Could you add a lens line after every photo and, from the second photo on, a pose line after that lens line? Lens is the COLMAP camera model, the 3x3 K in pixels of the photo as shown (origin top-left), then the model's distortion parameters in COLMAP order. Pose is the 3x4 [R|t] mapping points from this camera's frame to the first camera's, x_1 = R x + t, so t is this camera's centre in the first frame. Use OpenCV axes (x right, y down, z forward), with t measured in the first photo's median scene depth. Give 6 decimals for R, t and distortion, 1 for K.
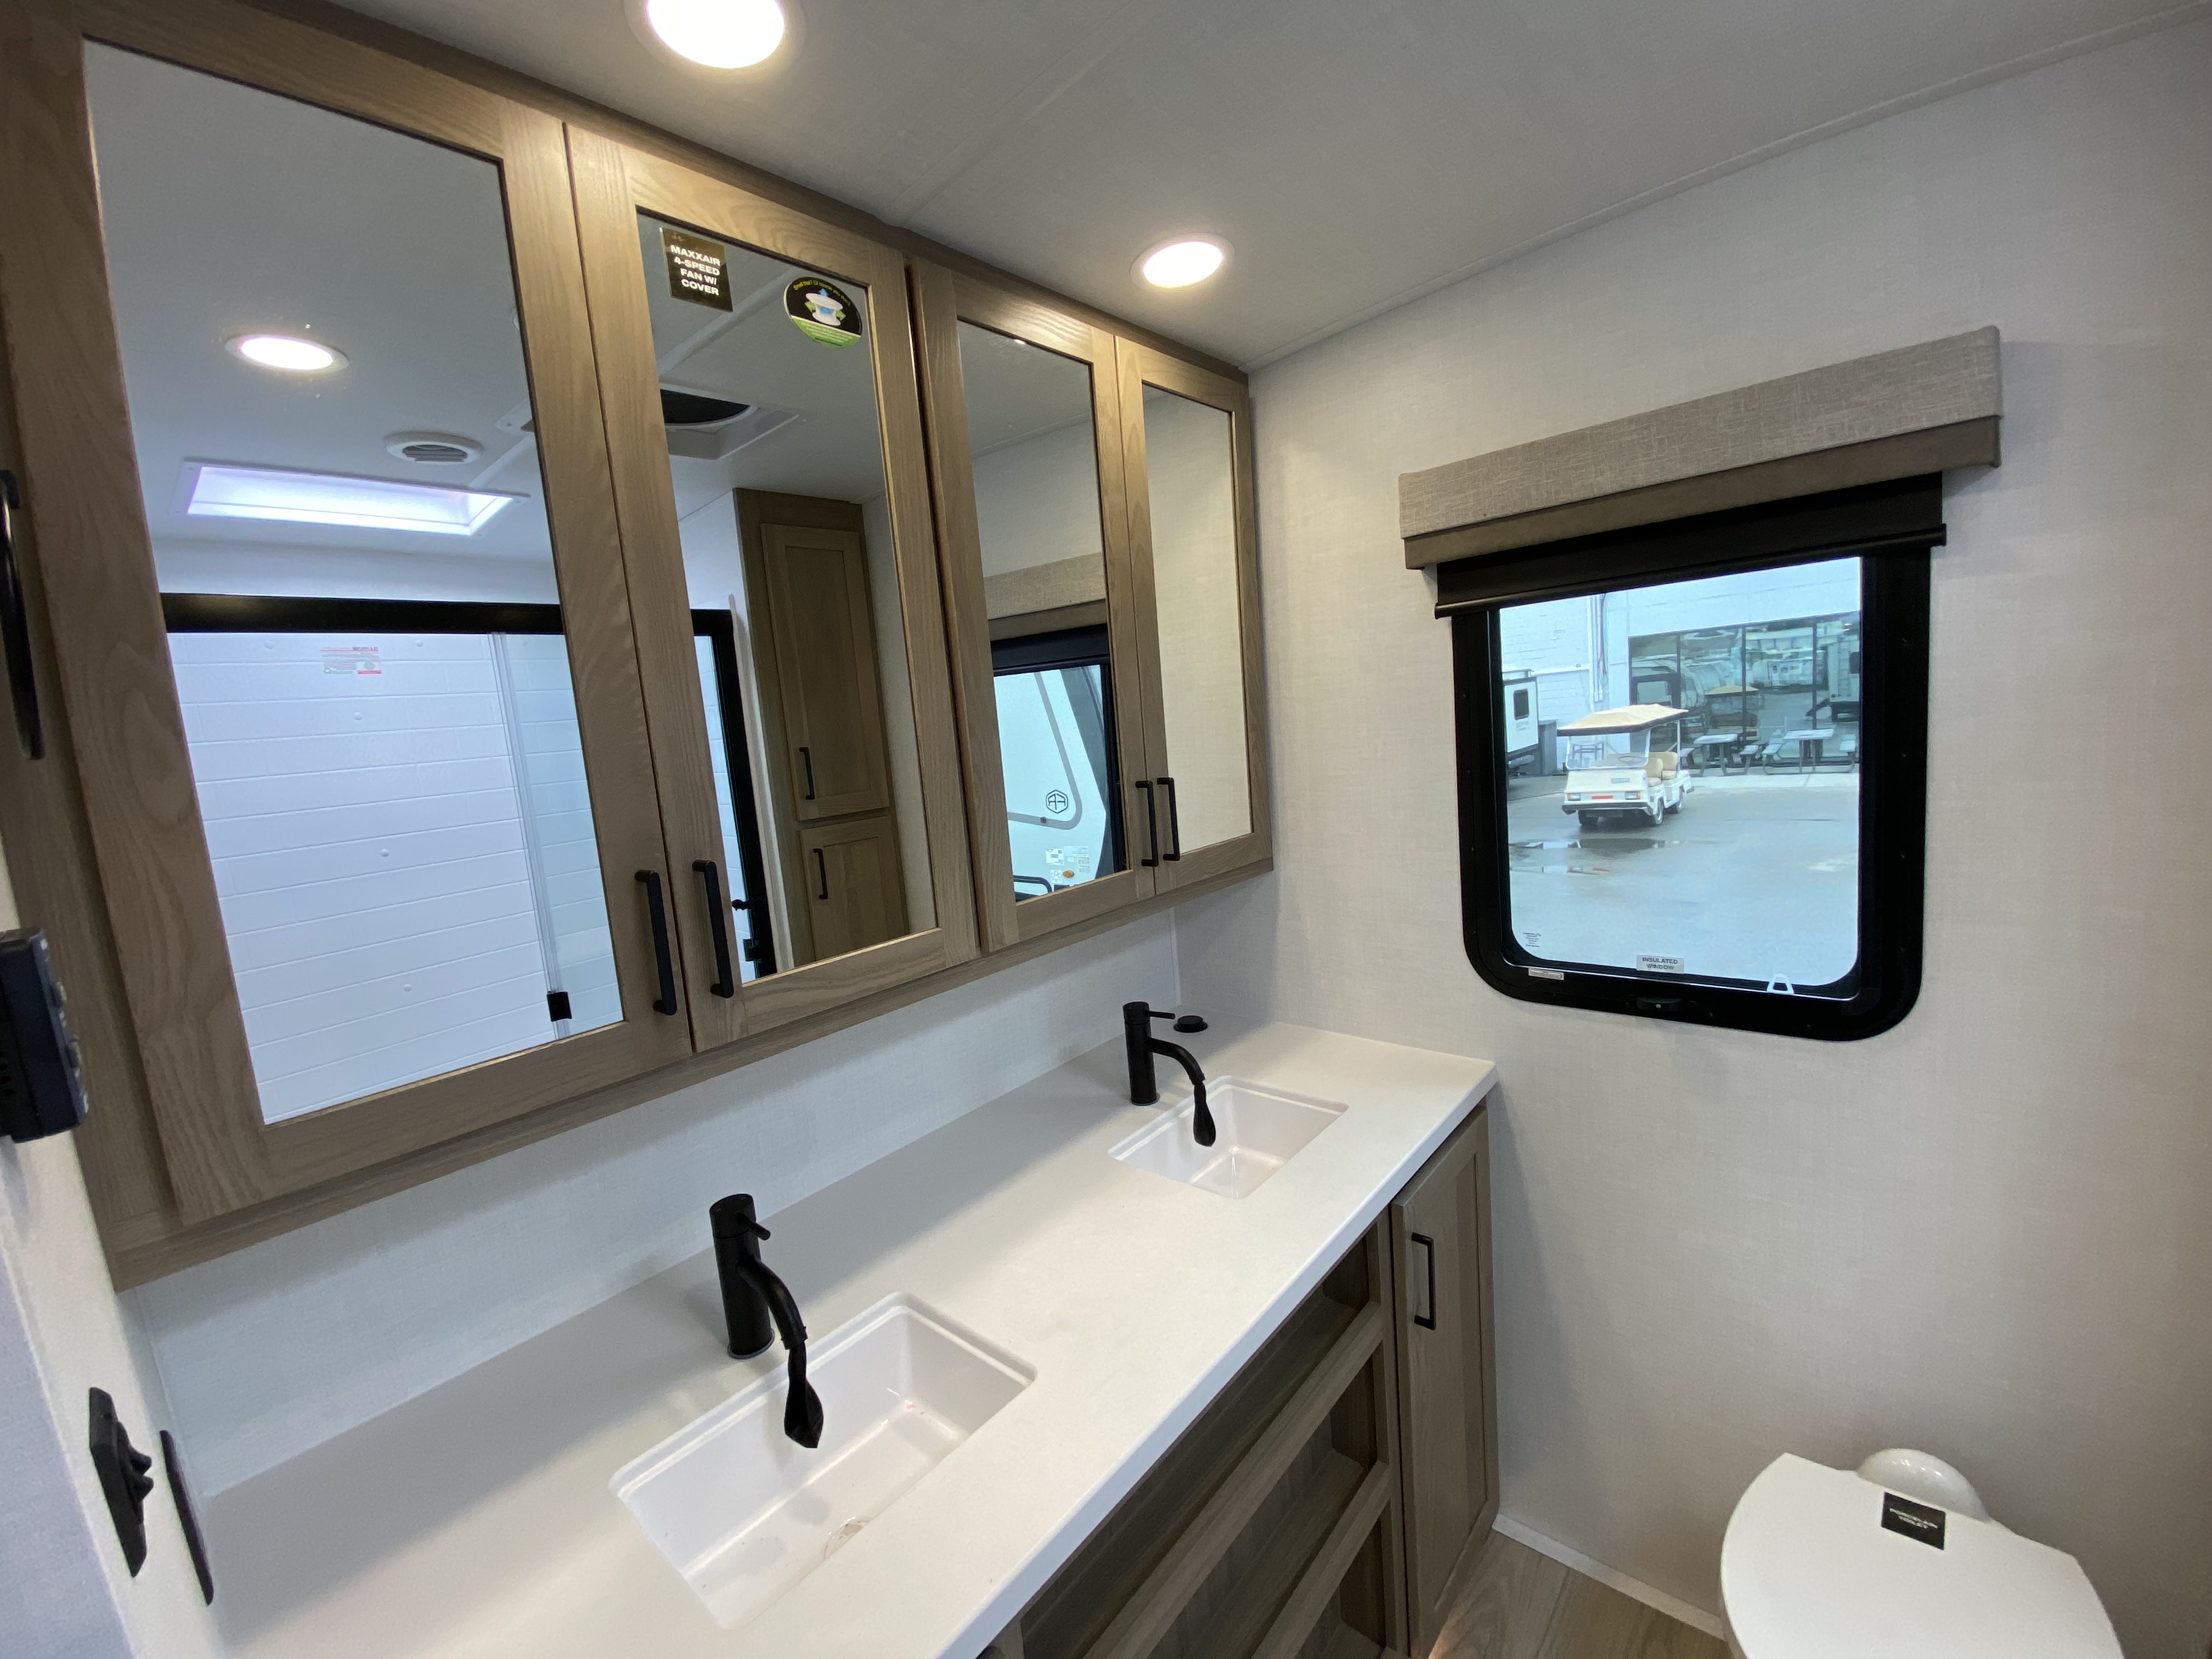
lens RADIAL K [[894.1, 0, 1087.9], [0, 894.1, 818.0], [0, 0, 1]] dist [0.027976, -0.029060]
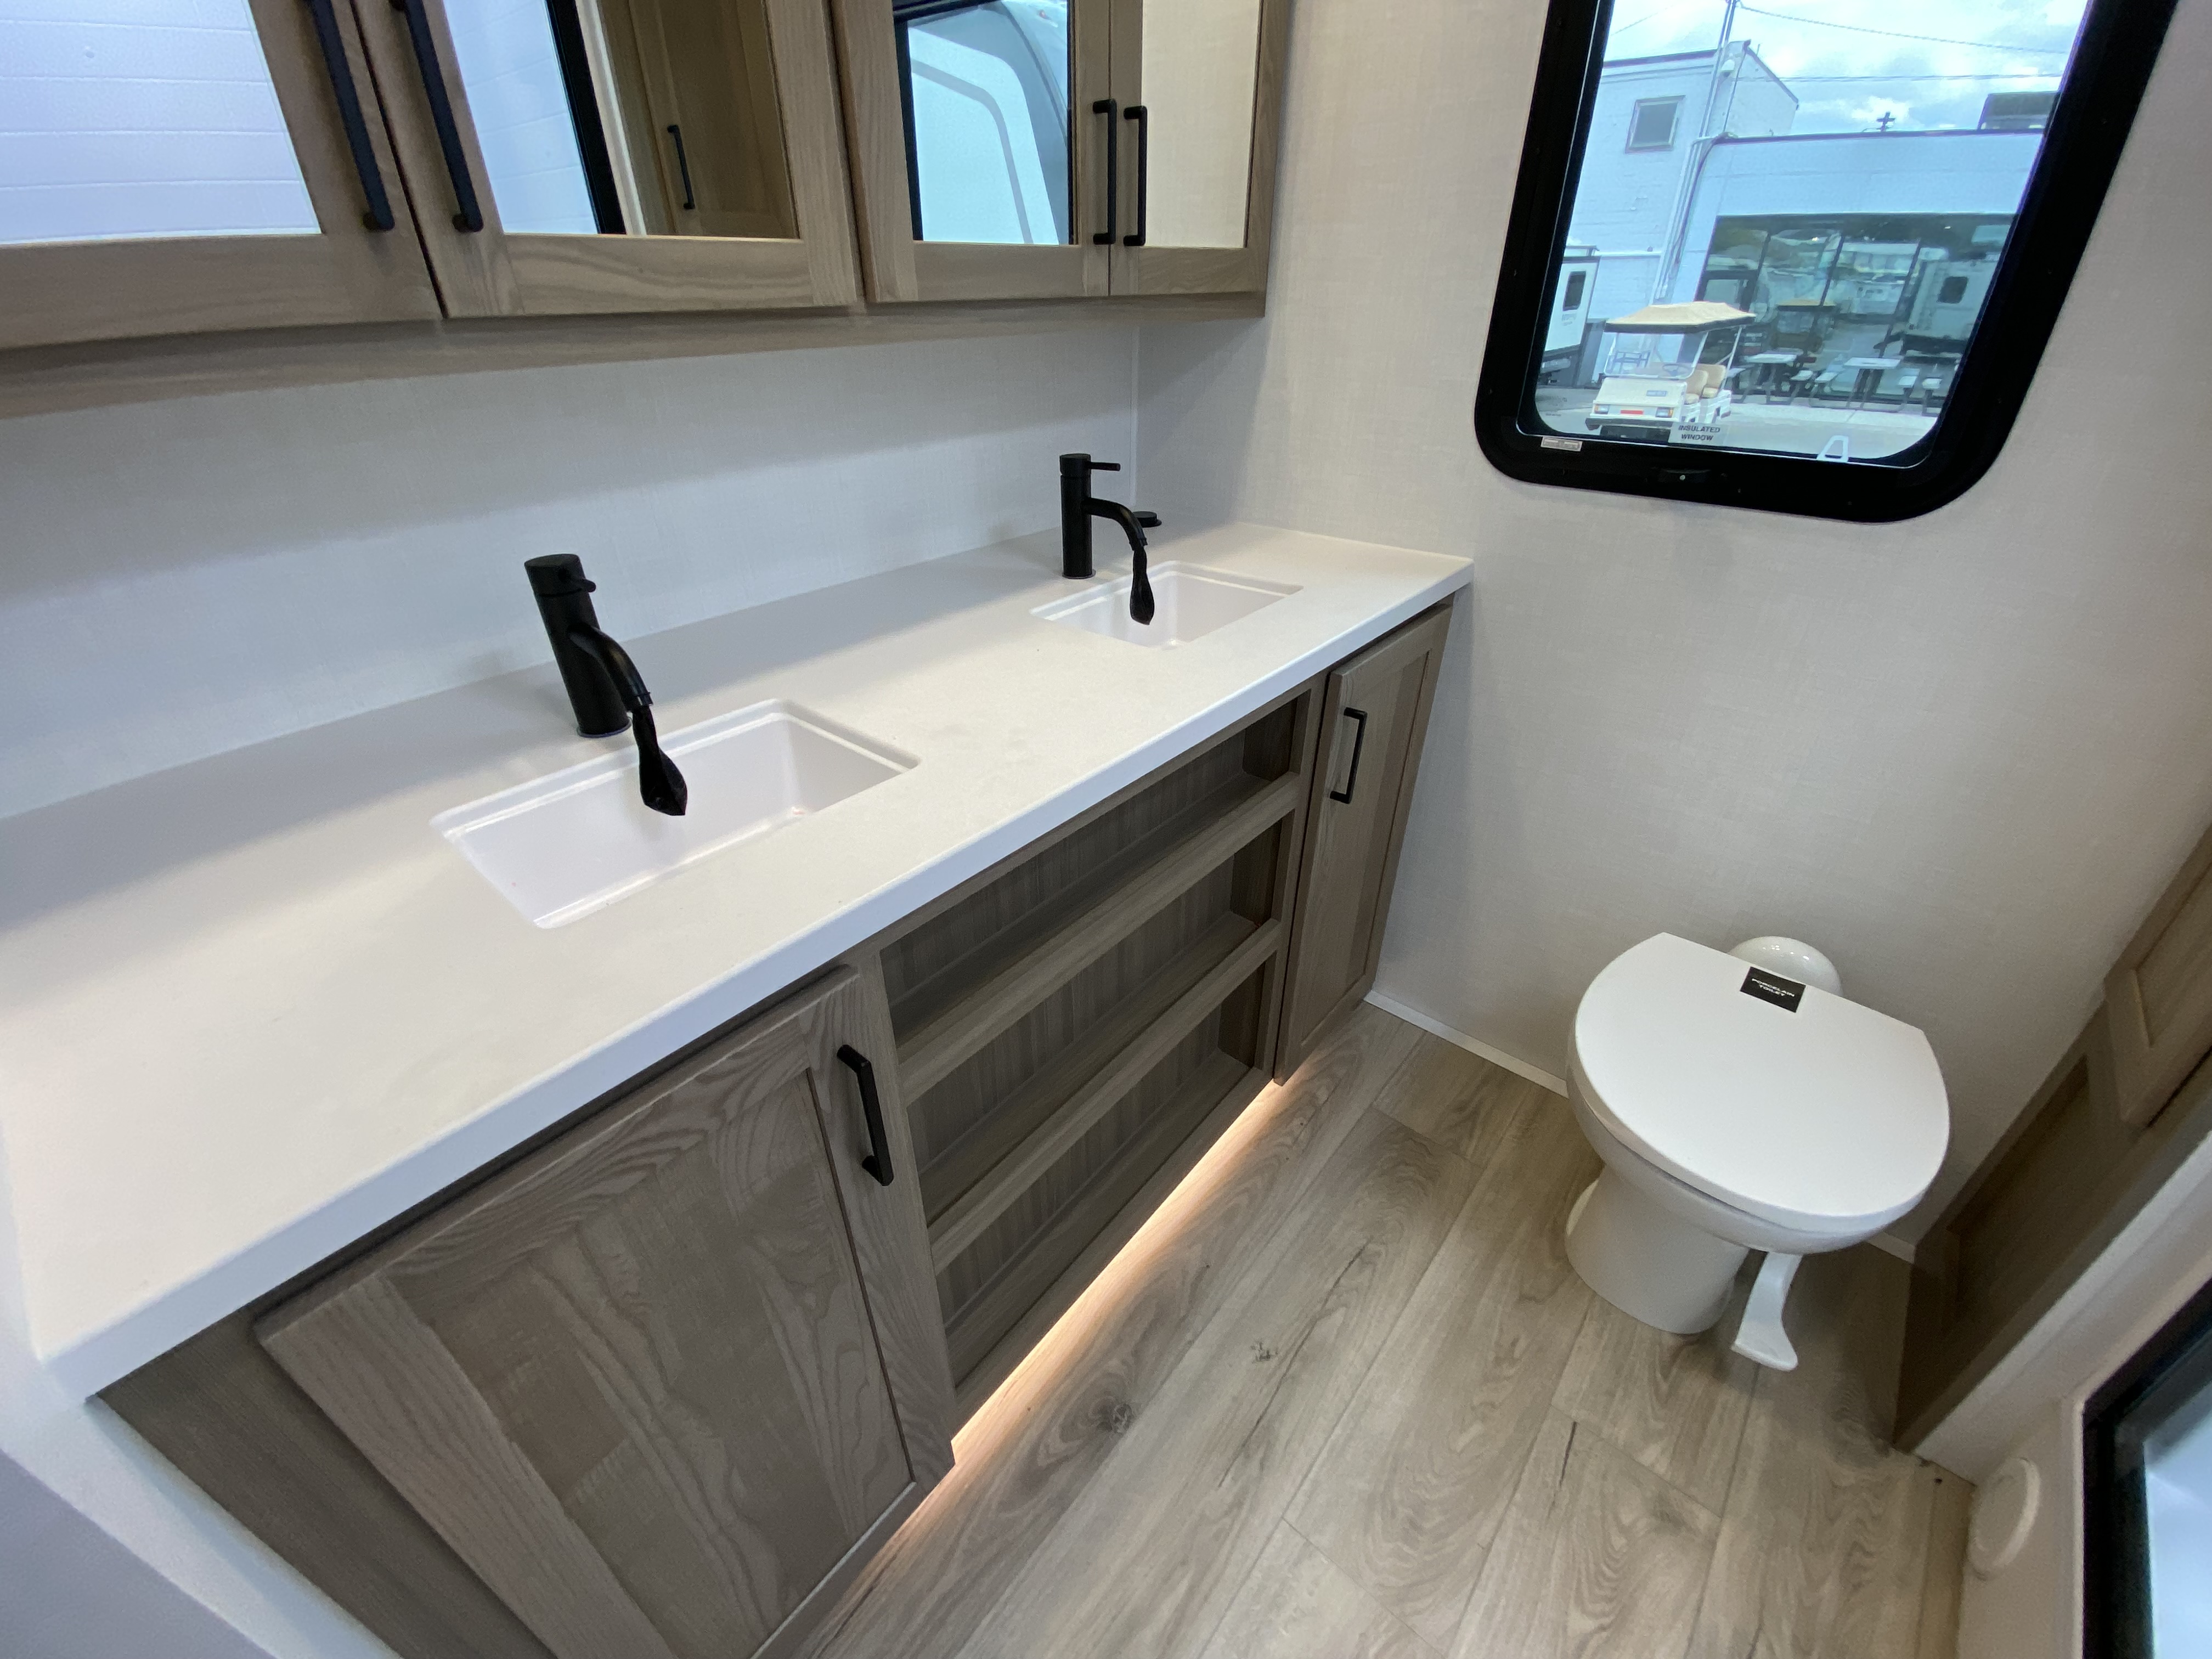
lens RADIAL K [[896.4, 0, 1093.9], [0, 896.4, 829.2], [0, 0, 1]] dist [0.021244, -0.022098]
pose [[0.996656, 0.060554, 0.054860, 0.046066], [-0.077889, 0.906974, 0.413922, 0.178134], [-0.024692, -0.416810, 0.908658, 0.086277]]
